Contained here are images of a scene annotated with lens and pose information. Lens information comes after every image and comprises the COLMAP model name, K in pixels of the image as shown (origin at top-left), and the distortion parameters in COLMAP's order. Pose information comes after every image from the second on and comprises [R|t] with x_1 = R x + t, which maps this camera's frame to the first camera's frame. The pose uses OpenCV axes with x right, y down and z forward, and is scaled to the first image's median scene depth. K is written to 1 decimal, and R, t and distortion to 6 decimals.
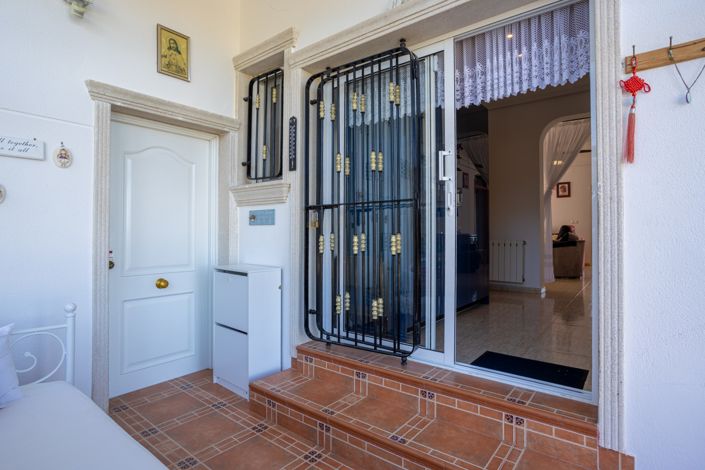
lens RADIAL K [[357.1, 0, 351.1], [0, 357.1, 235.9], [0, 0, 1]] dist [-0.026953, -0.000314]
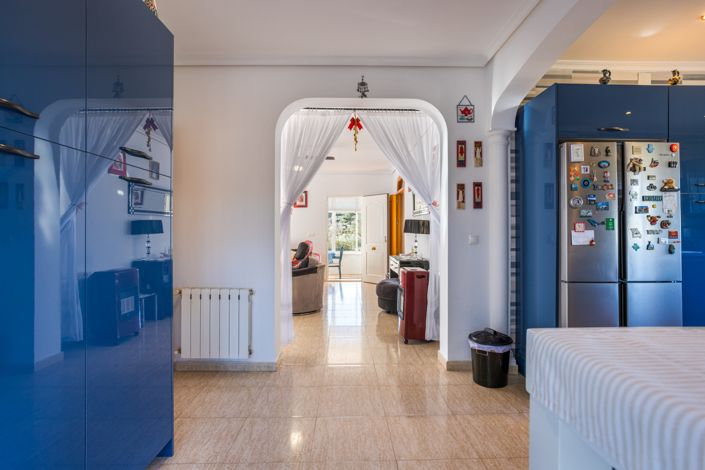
lens RADIAL K [[357.1, 0, 353.0], [0, 357.1, 235.4], [0, 0, 1]] dist [-0.026953, -0.000314]
pose [[0.767981, 0.003169, 0.640465, 0.196740], [-0.004914, 0.999987, 0.000945, -0.070336], [-0.640454, -0.003873, 0.767987, 0.356253]]
